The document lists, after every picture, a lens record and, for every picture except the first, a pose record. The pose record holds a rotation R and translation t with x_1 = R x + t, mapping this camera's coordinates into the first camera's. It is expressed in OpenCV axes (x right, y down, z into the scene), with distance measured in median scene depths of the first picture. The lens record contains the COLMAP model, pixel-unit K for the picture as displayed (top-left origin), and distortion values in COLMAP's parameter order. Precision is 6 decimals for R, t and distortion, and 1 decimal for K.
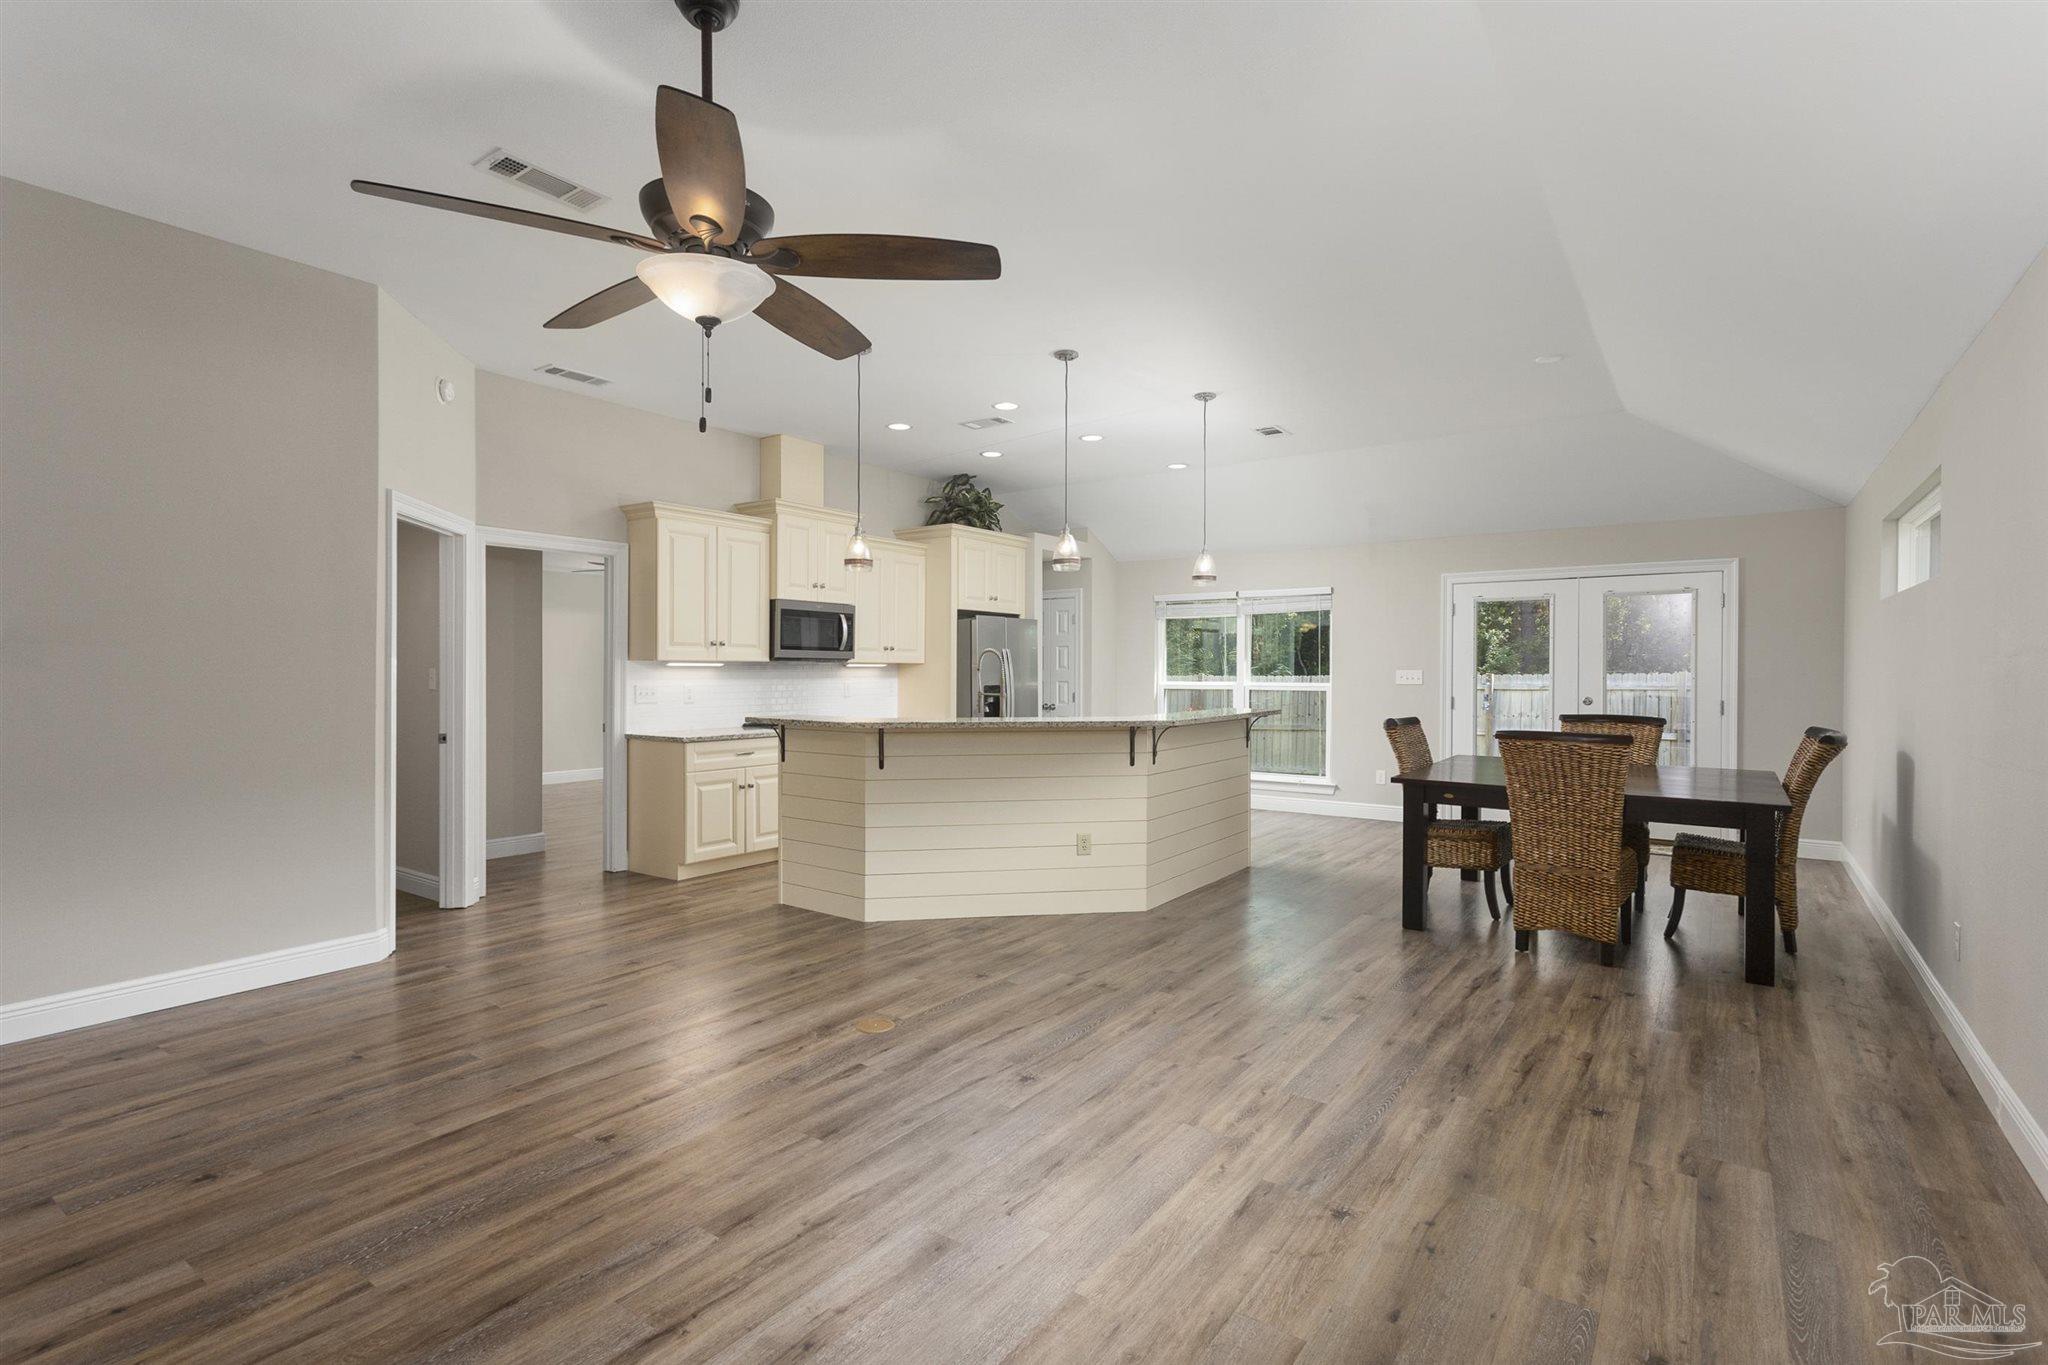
lens RADIAL K [[978.9, 0, 1013.5], [0, 978.9, 671.0], [0, 0, 1]] dist [0.012763, 0.000684]
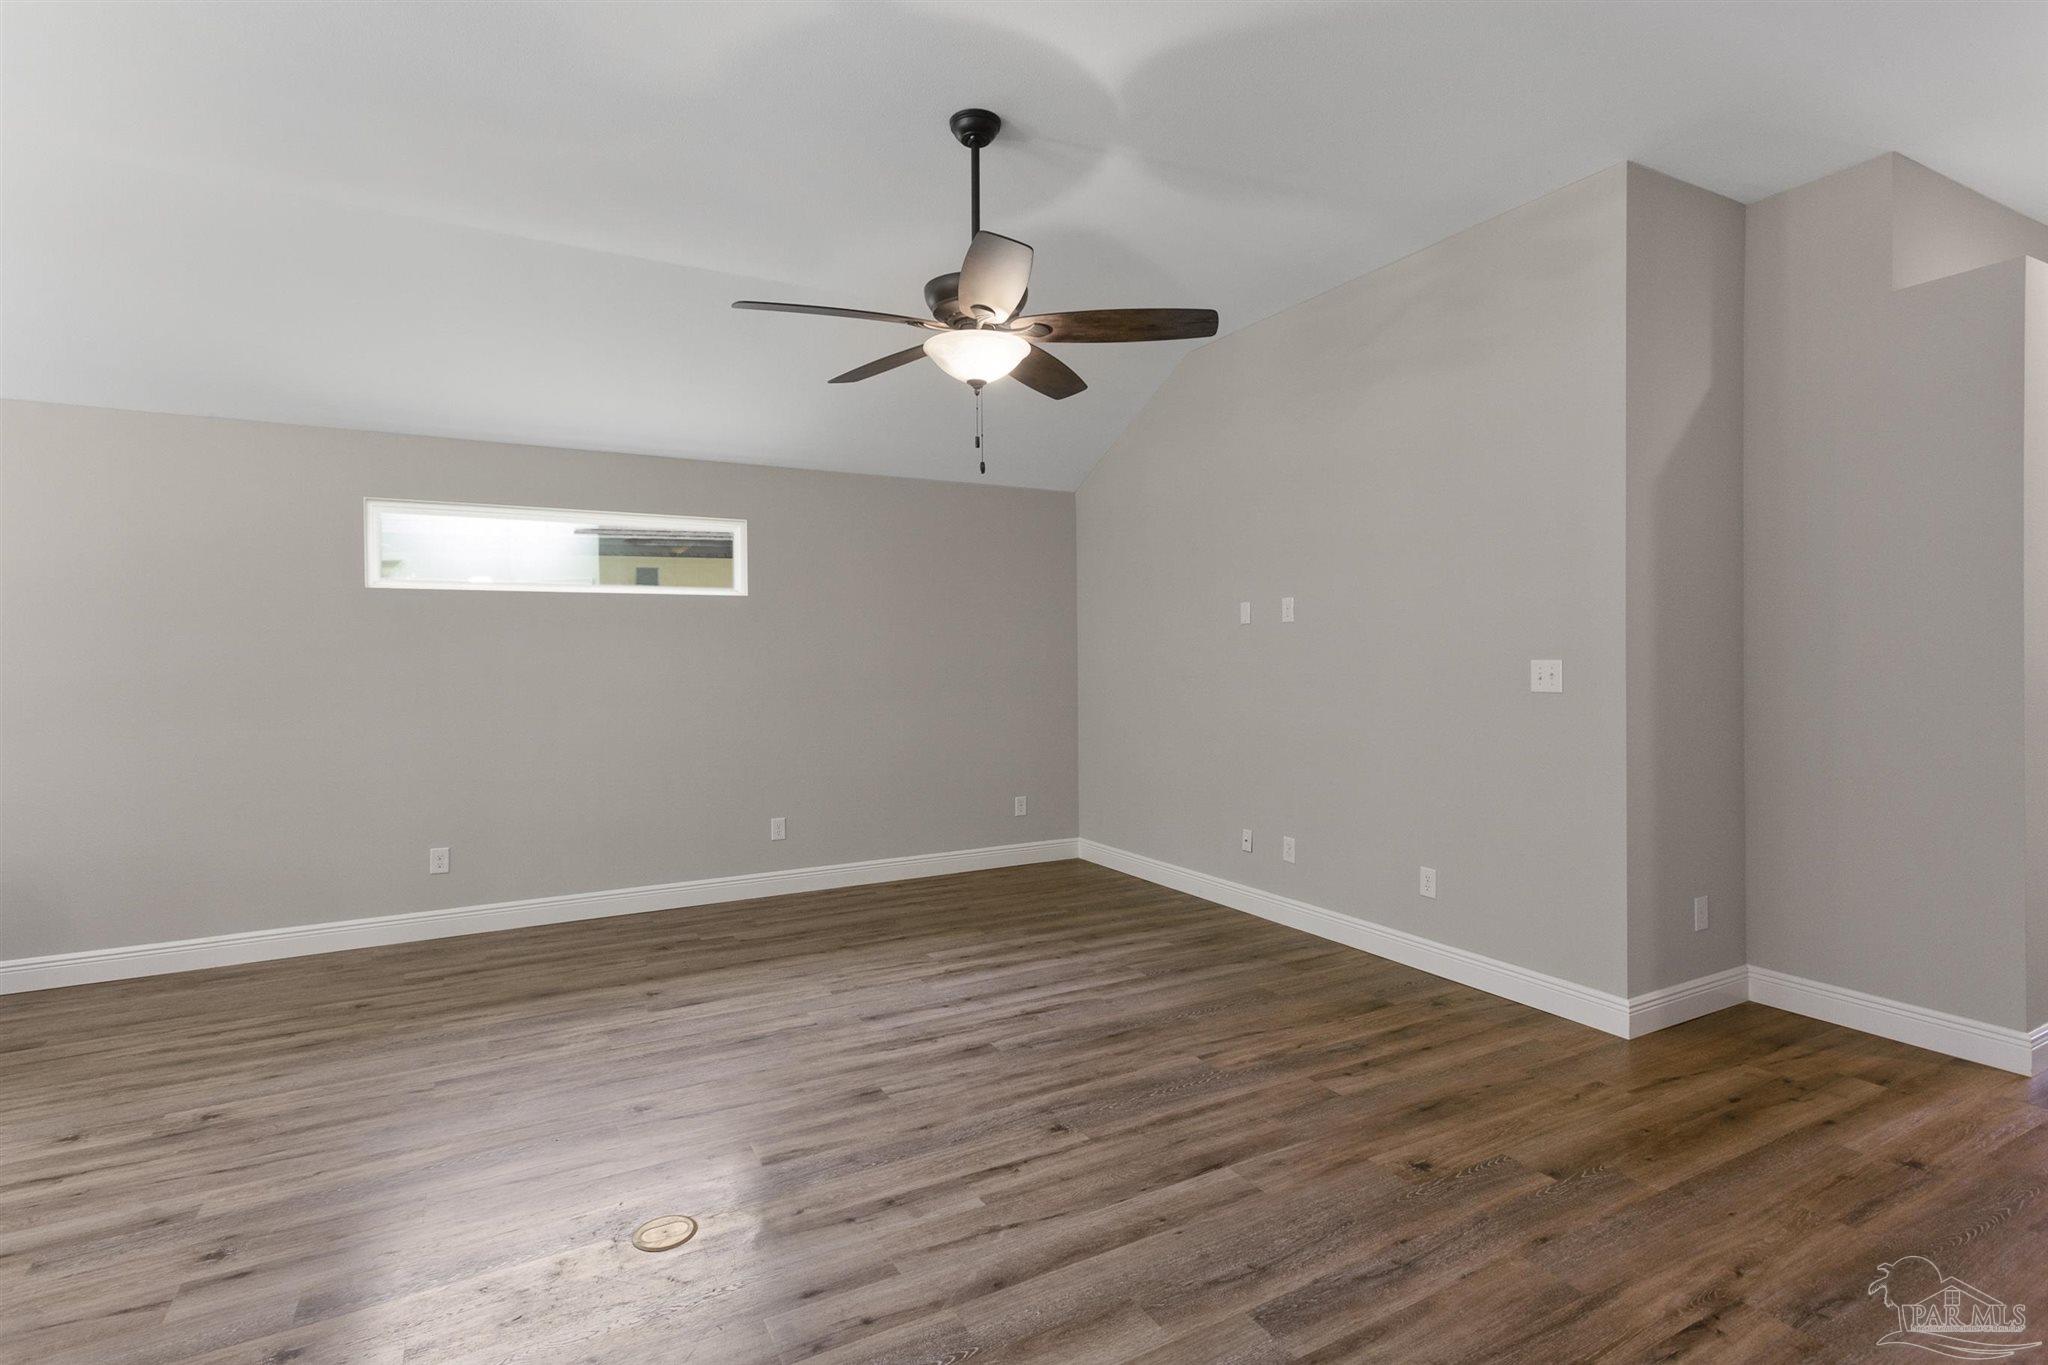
lens RADIAL K [[984.7, 0, 1017.2], [0, 984.7, 665.2], [0, 0, 1]] dist [0.011349, 0.000199]
pose [[-0.902743, 0.002442, 0.430173, -0.518084], [0.007636, 0.999917, 0.010349, -0.008030], [-0.430112, 0.012627, -0.902687, 1.228623]]
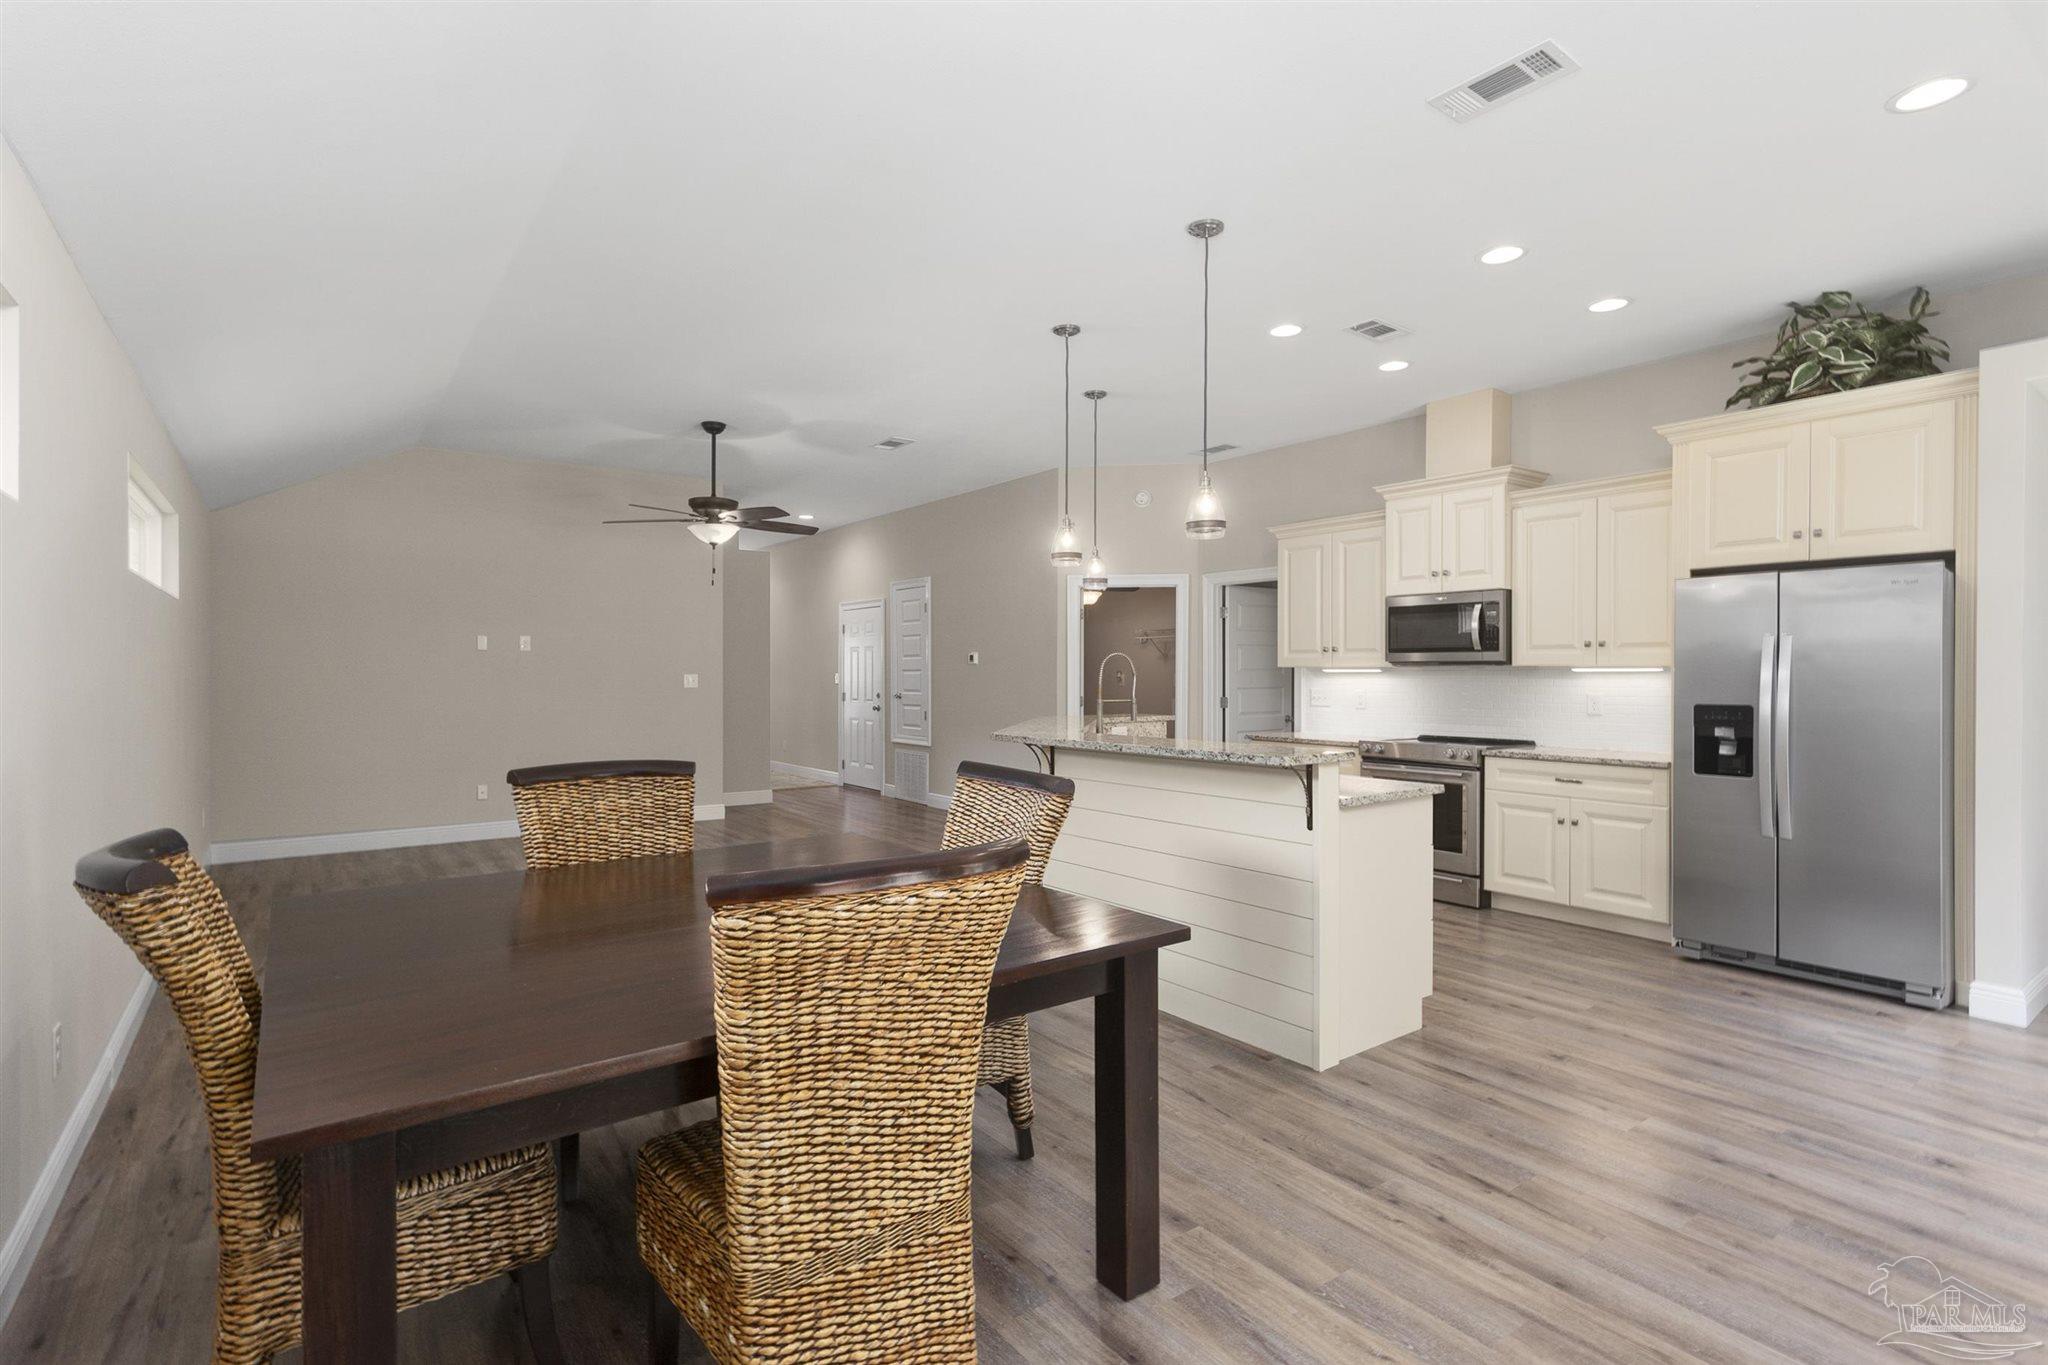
lens RADIAL K [[969.6, 0, 1013.5], [0, 969.6, 675.4], [0, 0, 1]] dist [0.012181, 0.000713]
pose [[-0.306381, -0.001107, -0.951908, 1.142254], [-0.003621, 0.999993, 0.000003, -0.000125], [0.951902, 0.003448, -0.306383, 1.513081]]
